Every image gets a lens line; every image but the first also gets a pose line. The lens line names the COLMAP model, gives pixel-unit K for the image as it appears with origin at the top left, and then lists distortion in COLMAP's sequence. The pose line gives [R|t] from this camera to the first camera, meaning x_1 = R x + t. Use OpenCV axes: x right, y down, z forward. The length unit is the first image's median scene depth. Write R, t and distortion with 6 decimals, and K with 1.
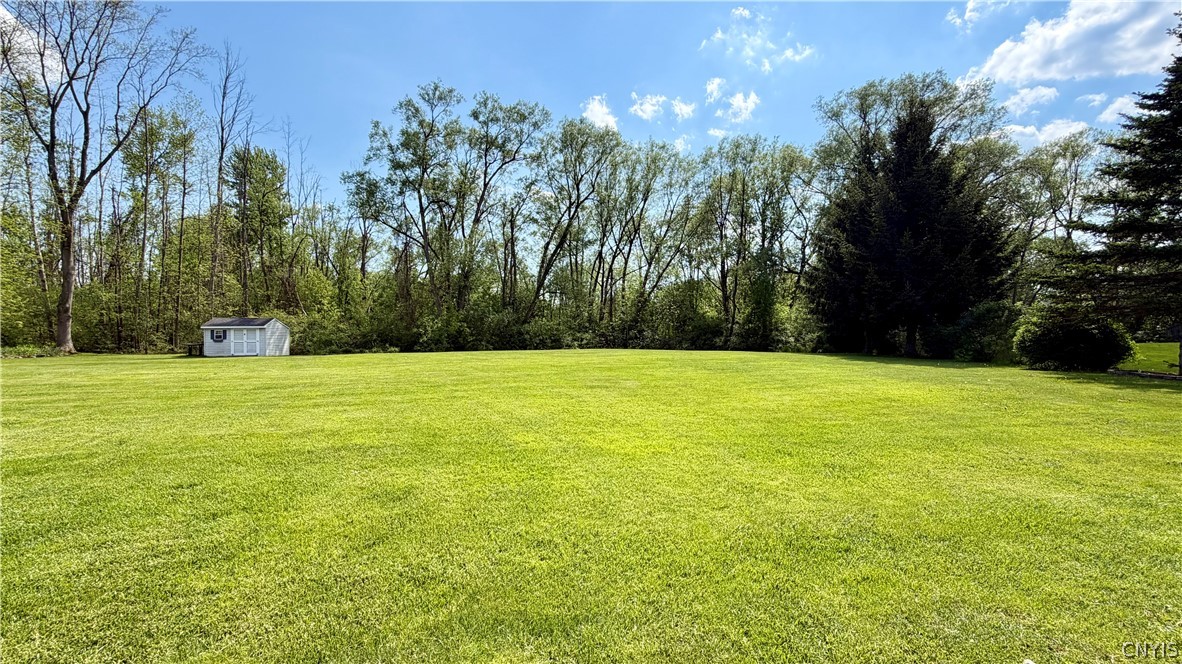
lens RADIAL K [[509.0, 0, 588.1], [0, 509.0, 338.3], [0, 0, 1]] dist [0.003495, 0.000059]
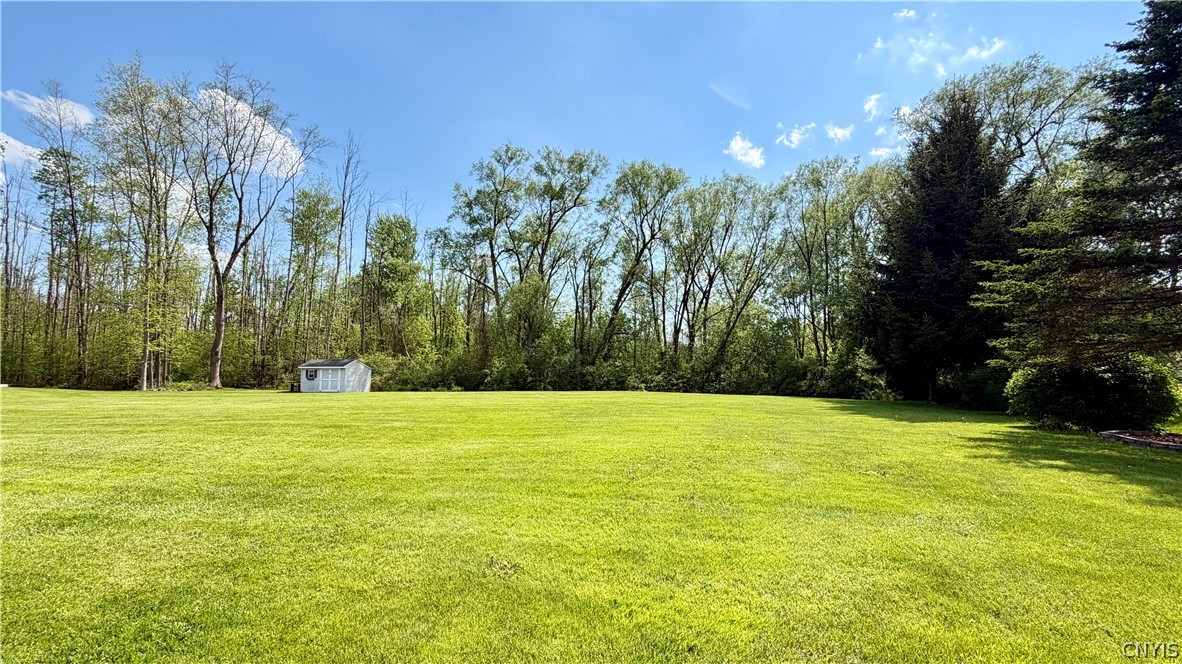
lens RADIAL K [[526.0, 0, 591.0], [0, 526.0, 332.0], [0, 0, 1]] dist [0.013752, -0.001664]
pose [[0.952481, -0.018182, -0.304054, 0.208470], [-0.010012, 0.995809, -0.090913, 0.000730], [0.304433, 0.089637, 0.948307, 0.019911]]
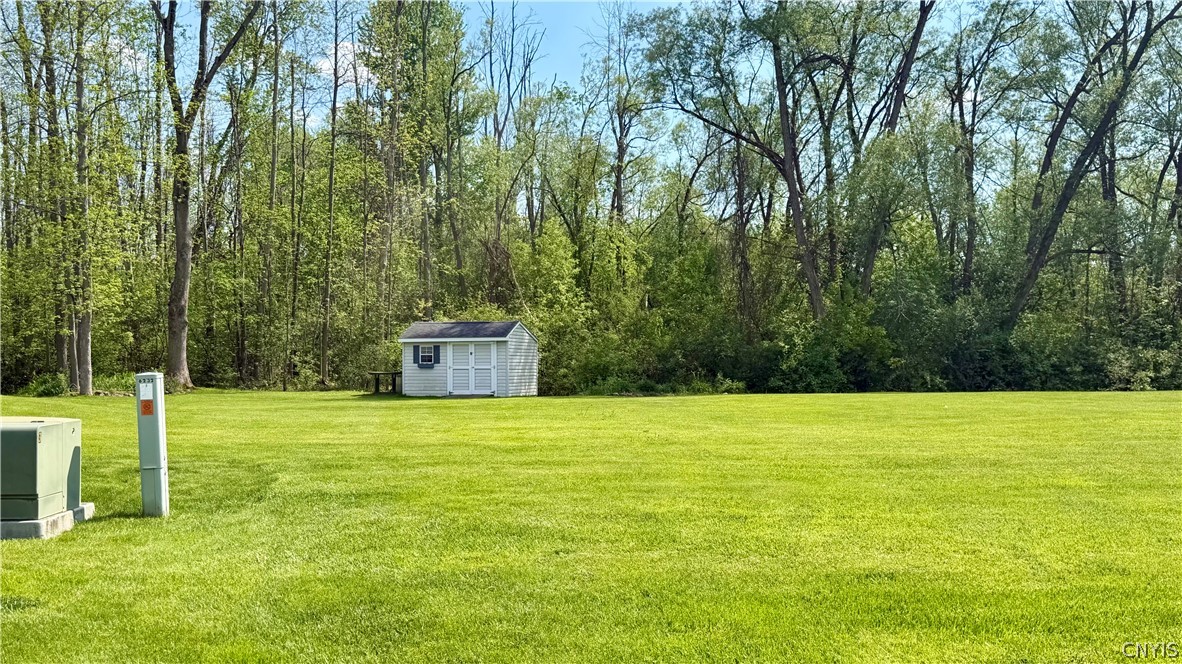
lens RADIAL K [[1139.6, 0, 603.0], [0, 1139.6, 332.5], [0, 0, 1]] dist [0.167265, -0.316267]
pose [[0.939719, -0.007352, -0.341868, -0.125214], [-0.001283, 0.999686, -0.025026, -0.000344], [0.341945, 0.023956, 0.939415, -0.020678]]
